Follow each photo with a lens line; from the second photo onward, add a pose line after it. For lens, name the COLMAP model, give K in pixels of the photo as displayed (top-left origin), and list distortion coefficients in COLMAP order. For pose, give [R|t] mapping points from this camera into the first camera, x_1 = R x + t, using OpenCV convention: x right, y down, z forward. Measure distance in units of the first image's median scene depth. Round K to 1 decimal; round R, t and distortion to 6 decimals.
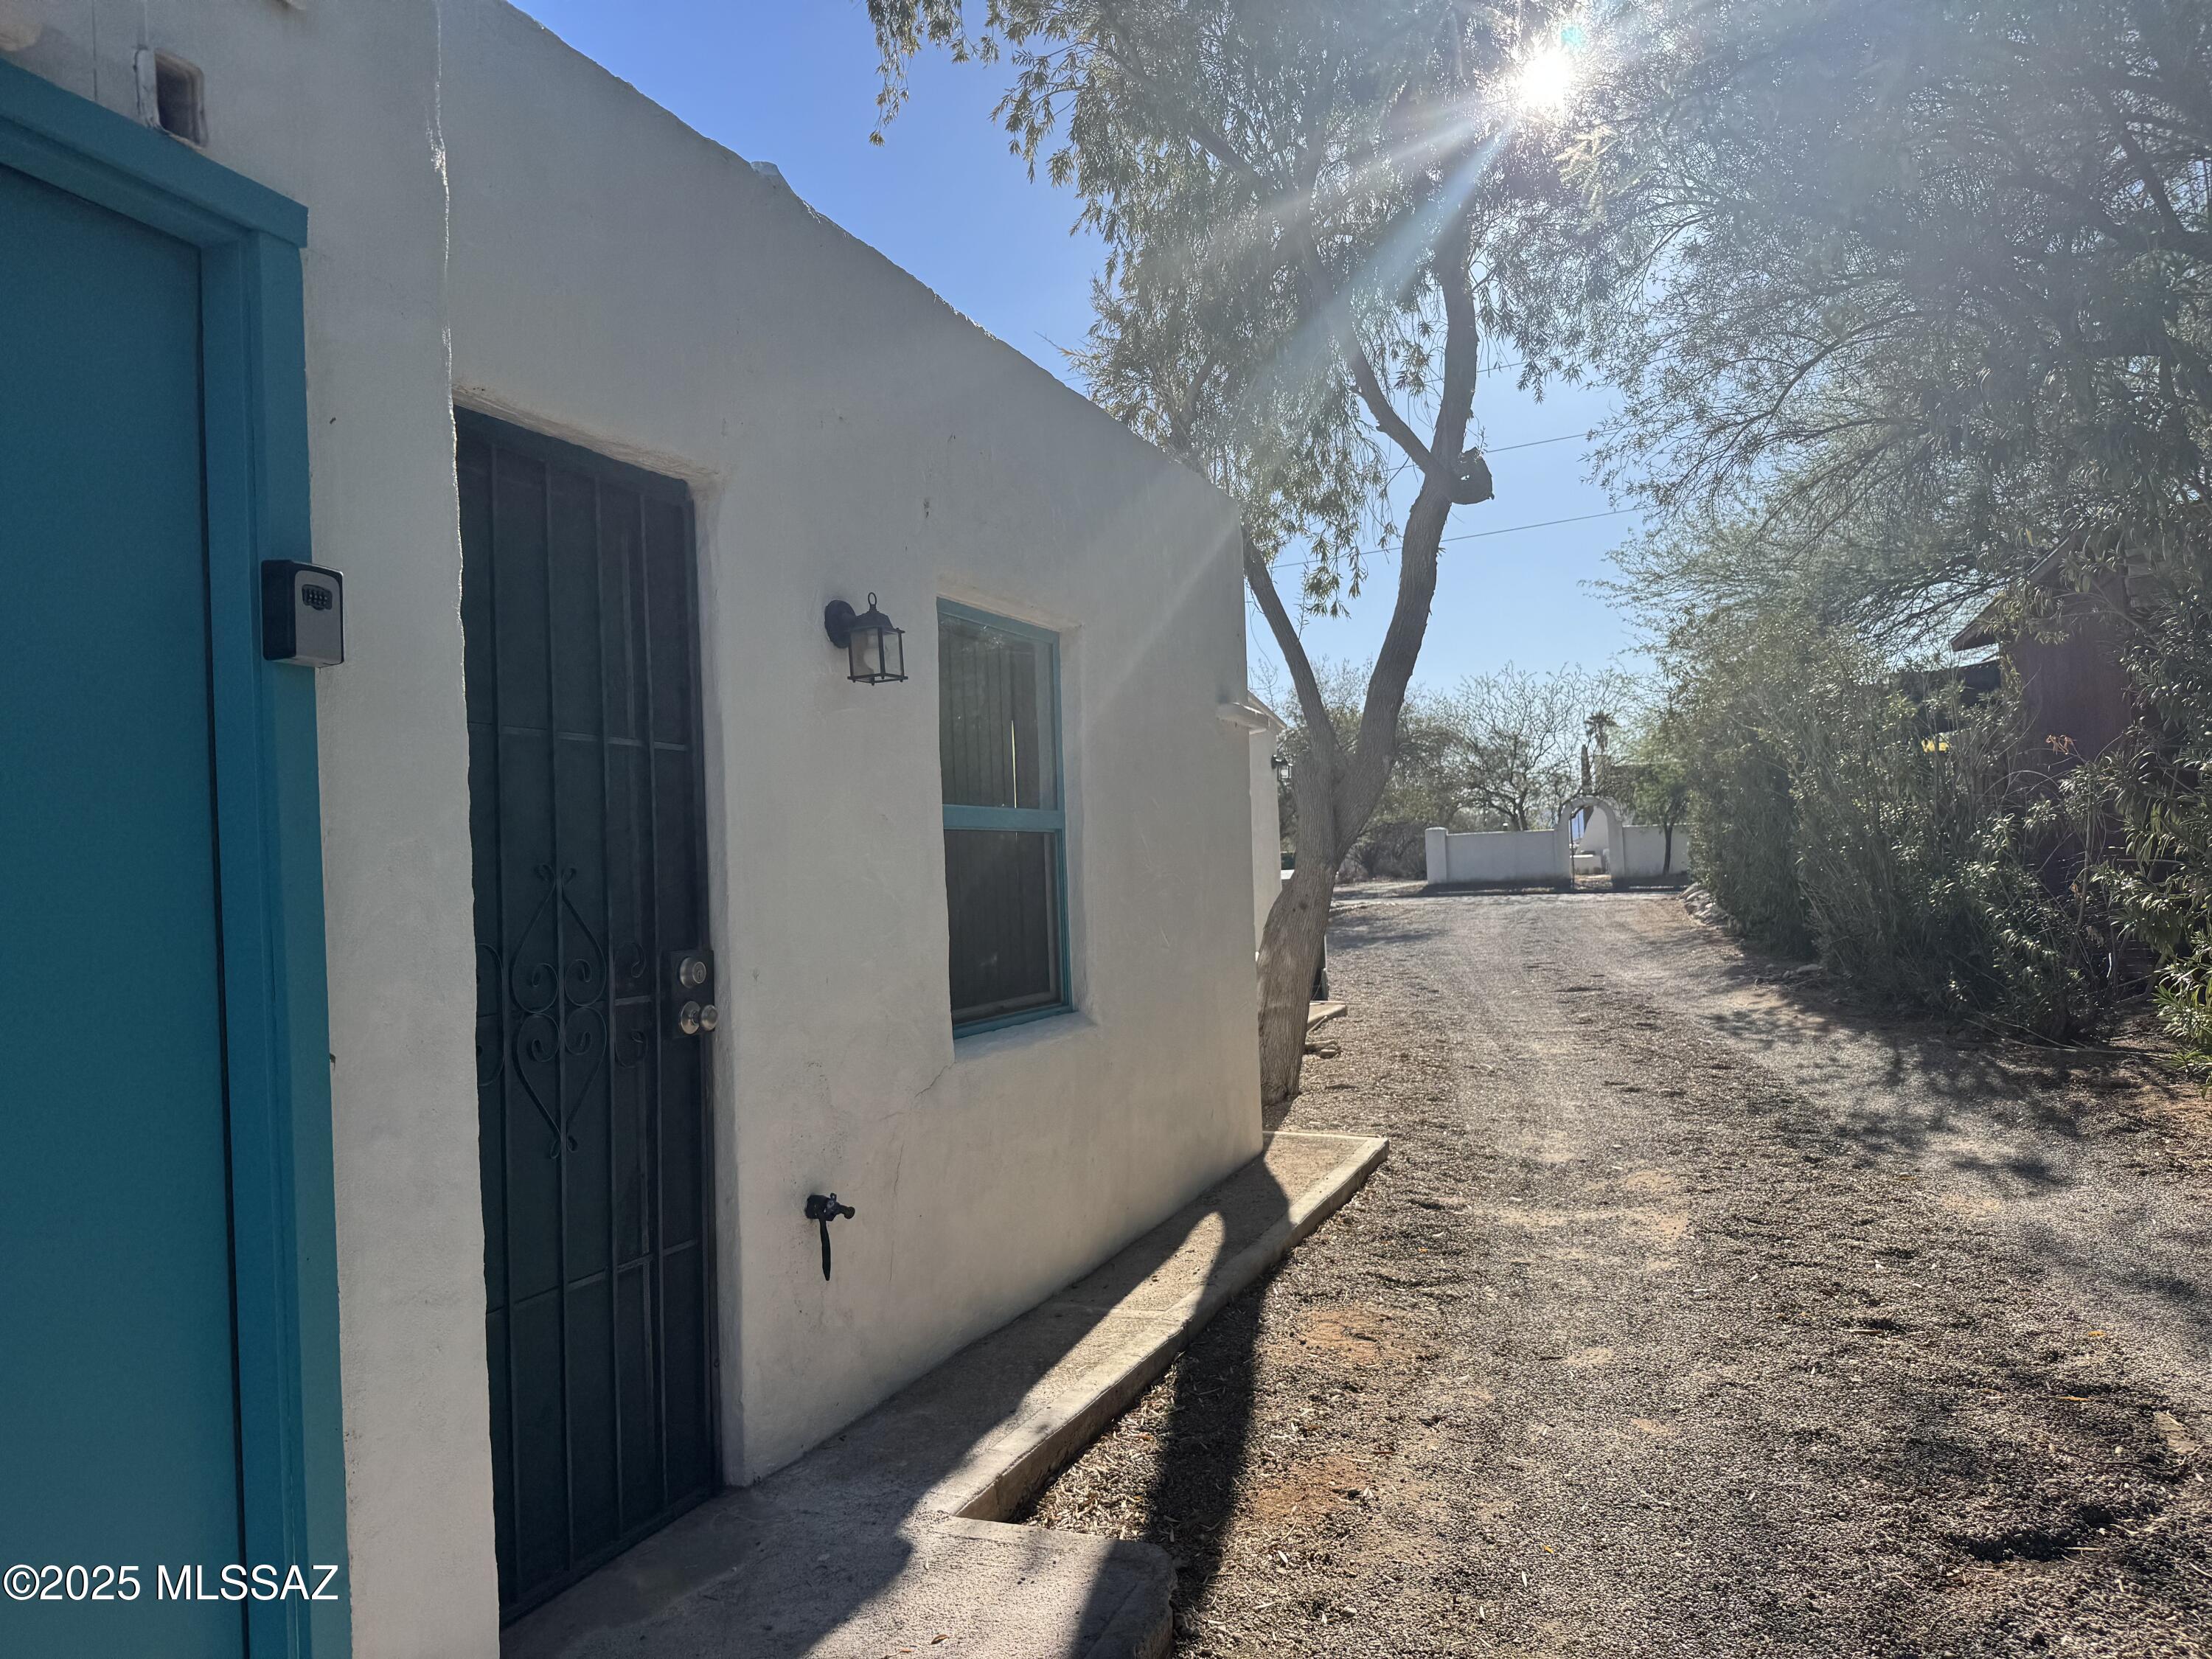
lens RADIAL K [[1534.9, 0, 1103.3], [0, 1534.9, 839.3], [0, 0, 1]] dist [0.004261, -0.000181]
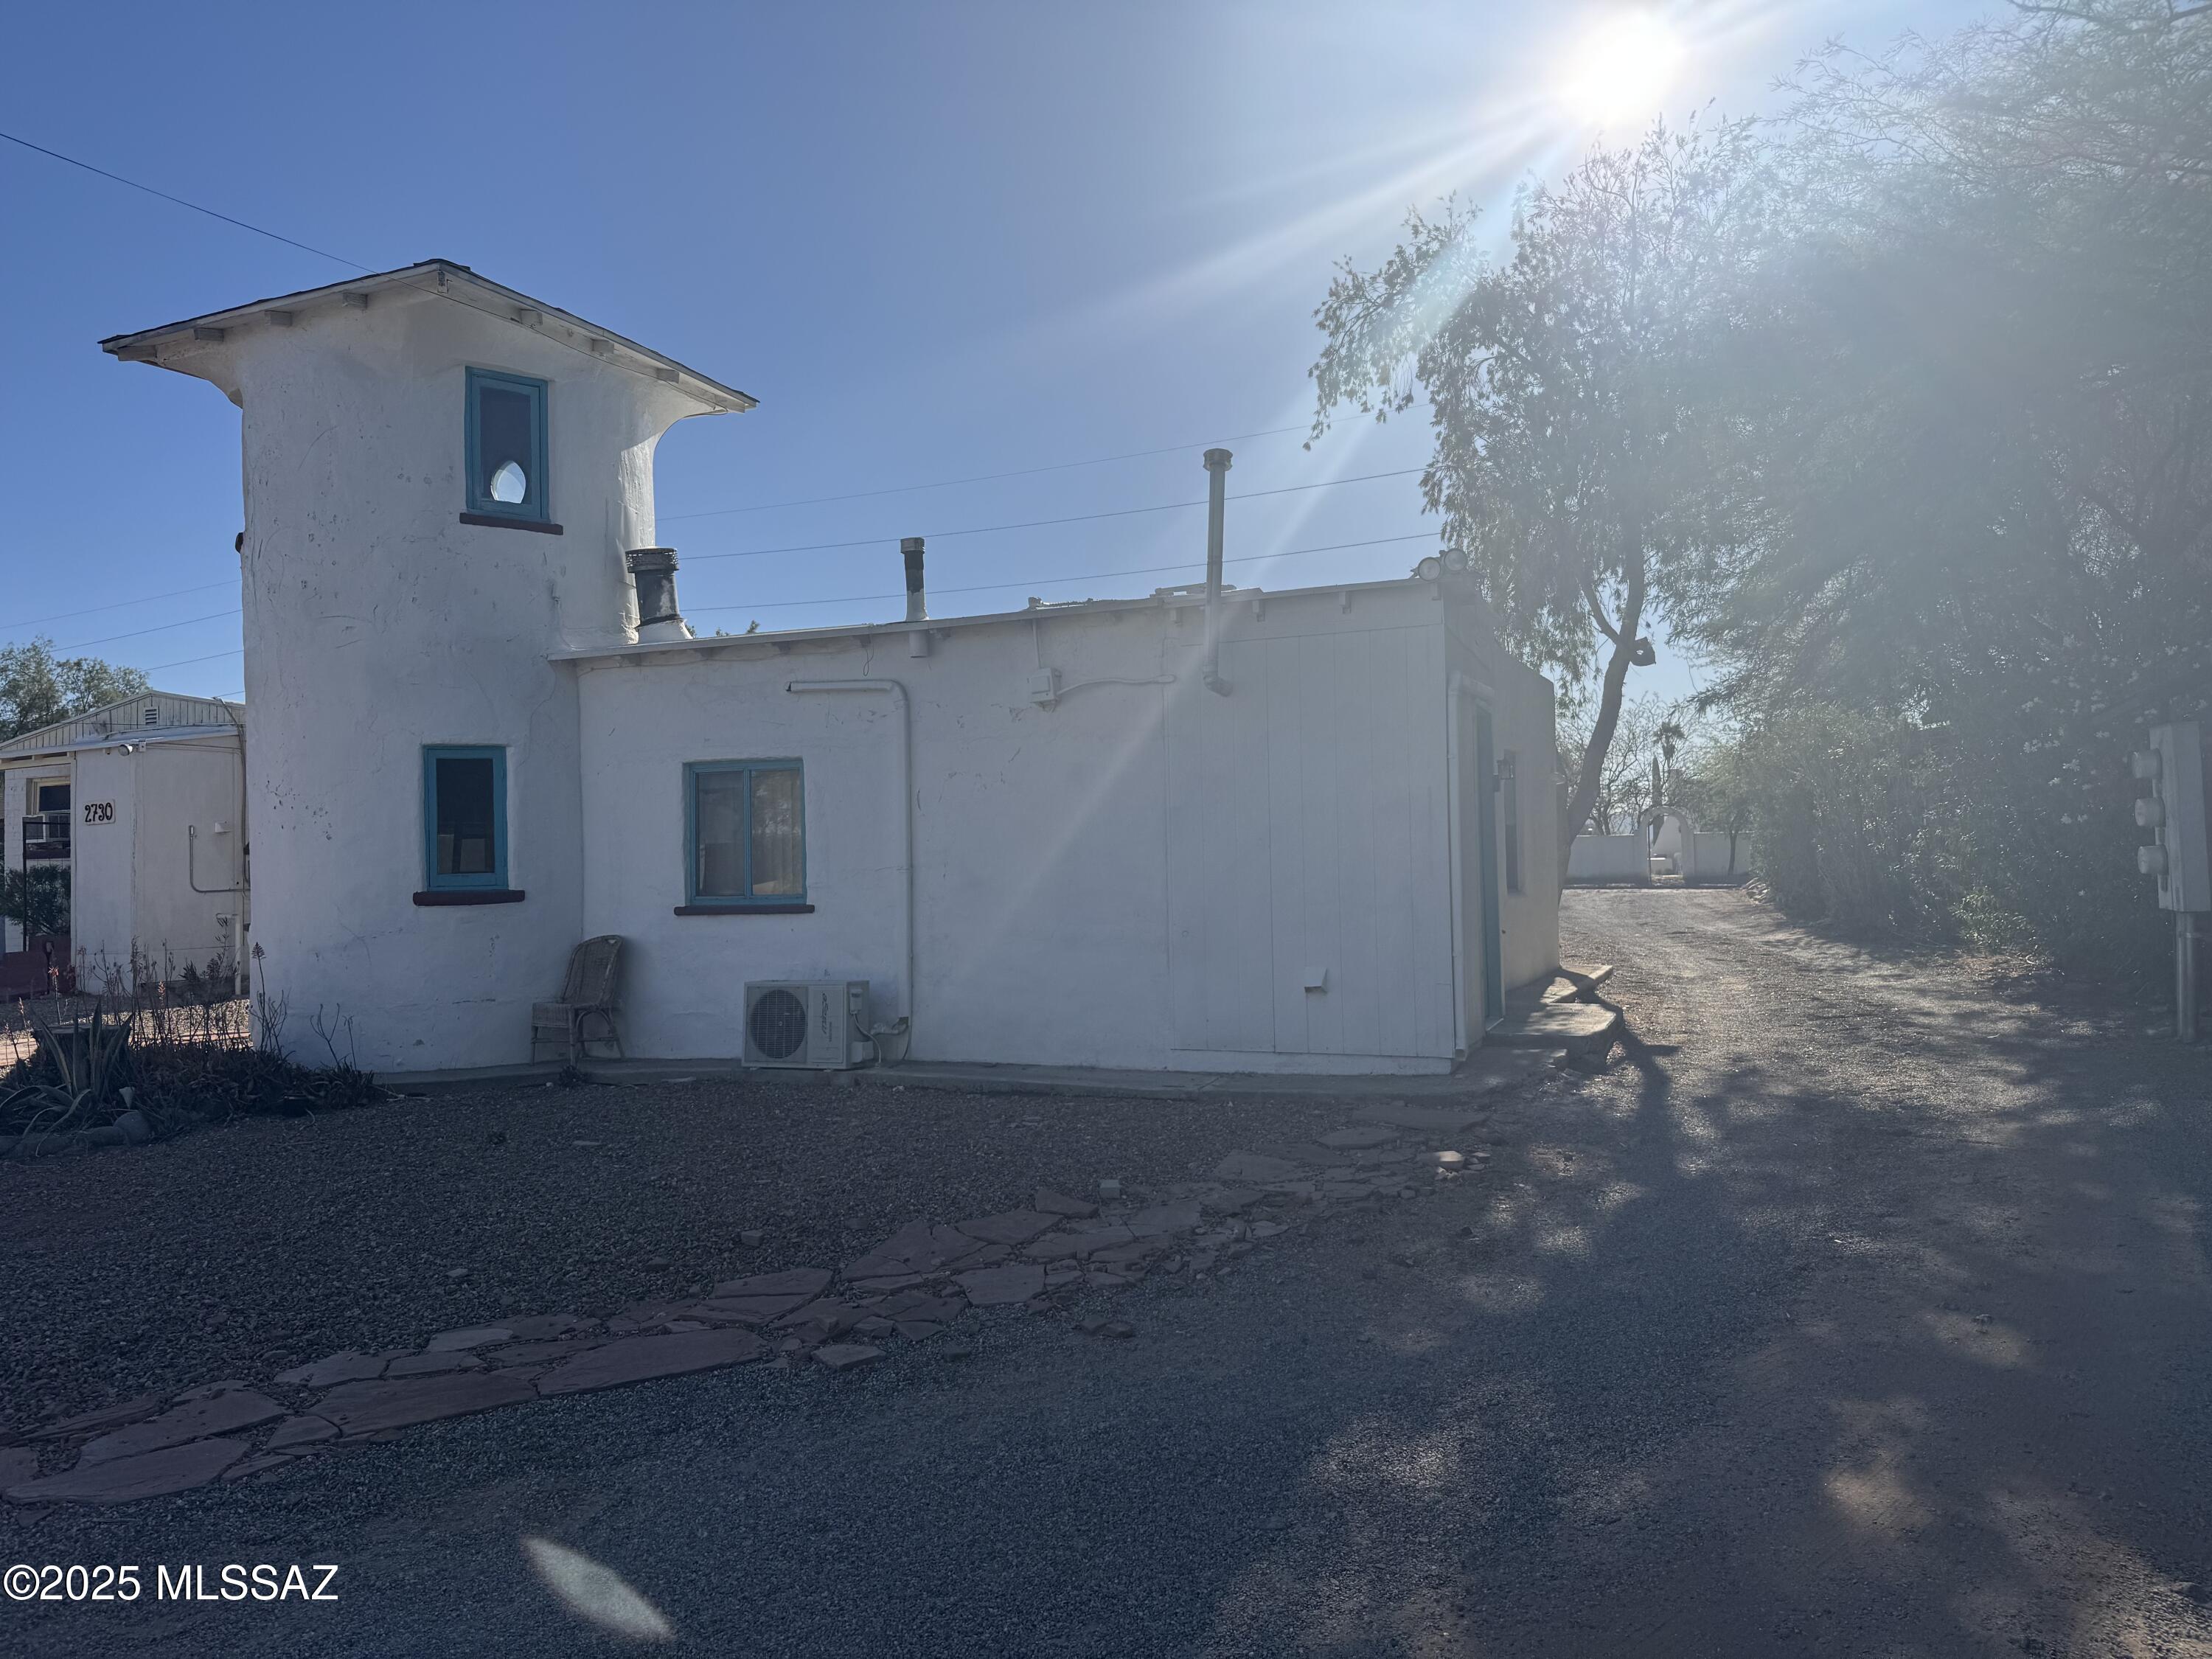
lens RADIAL K [[1534.9, 0, 1108.8], [0, 1534.9, 821.4], [0, 0, 1]] dist [0.004261, -0.000181]
pose [[0.999282, 0.021292, -0.031327, -0.181157], [-0.021594, 0.999723, -0.009313, 0.007908], [0.031120, 0.009983, 0.999466, -0.472427]]
